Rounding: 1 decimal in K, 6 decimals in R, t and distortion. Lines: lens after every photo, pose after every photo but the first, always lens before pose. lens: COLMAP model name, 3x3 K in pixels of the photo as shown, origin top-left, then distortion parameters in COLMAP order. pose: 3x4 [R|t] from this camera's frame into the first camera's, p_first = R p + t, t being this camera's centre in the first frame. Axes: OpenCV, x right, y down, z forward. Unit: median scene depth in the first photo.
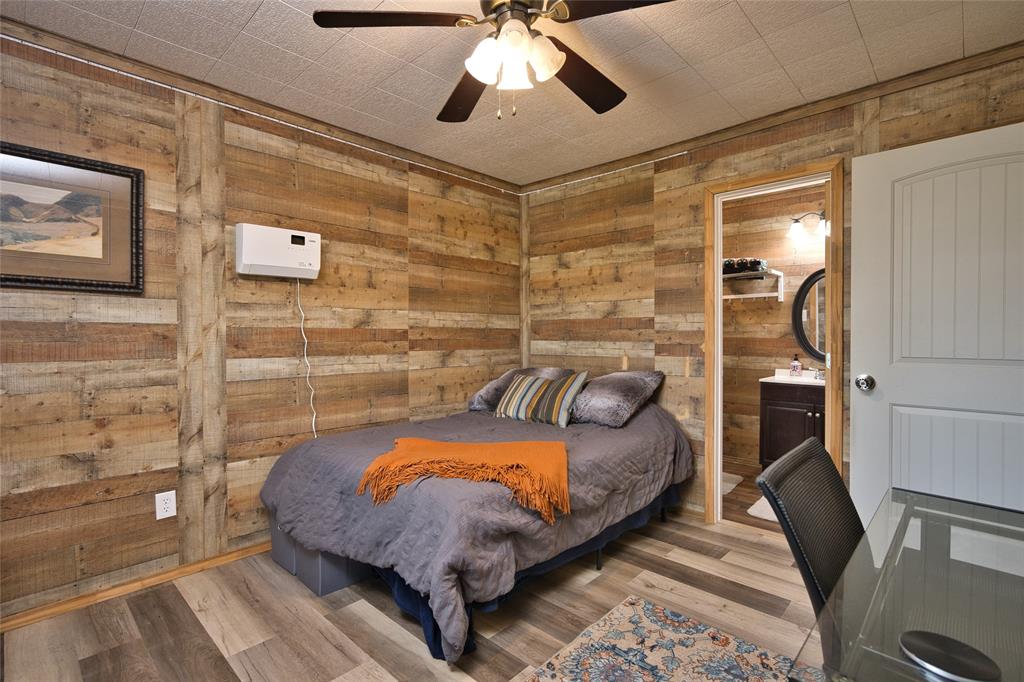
lens RADIAL K [[478.5, 0, 511.4], [0, 478.5, 338.3], [0, 0, 1]] dist [0.024354, -0.001959]
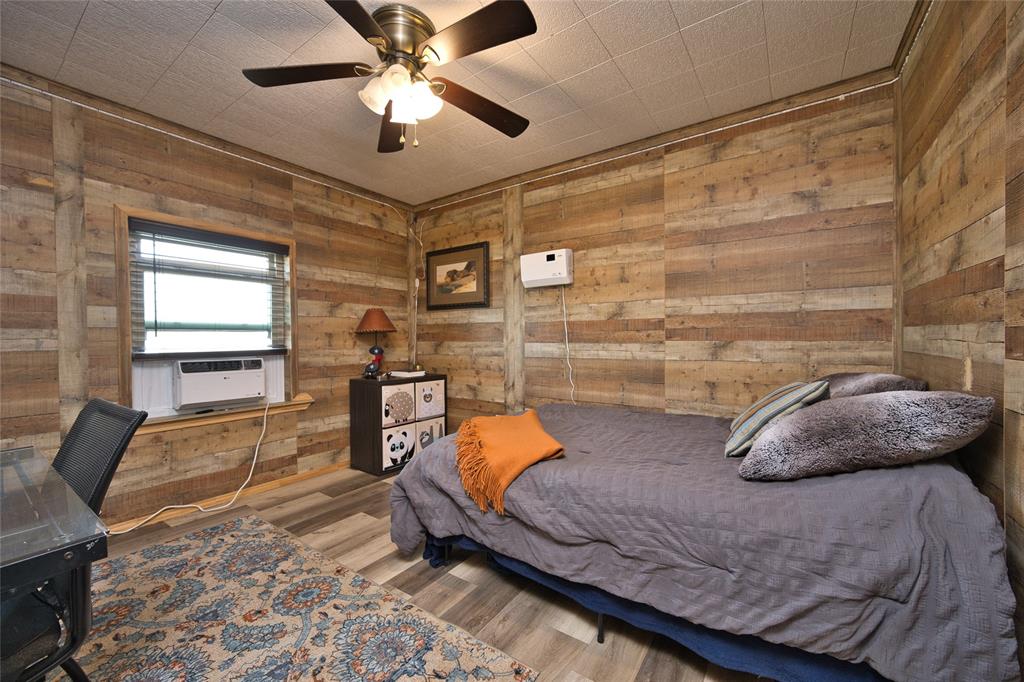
lens RADIAL K [[404.4, 0, 513.8], [0, 404.4, 340.0], [0, 0, 1]] dist [-0.001212, 0.003085]
pose [[0.173943, 0.023931, -0.984465, 0.609124], [0.018929, 0.999439, 0.027639, -0.003745], [0.984574, -0.023442, 0.173392, 0.616600]]
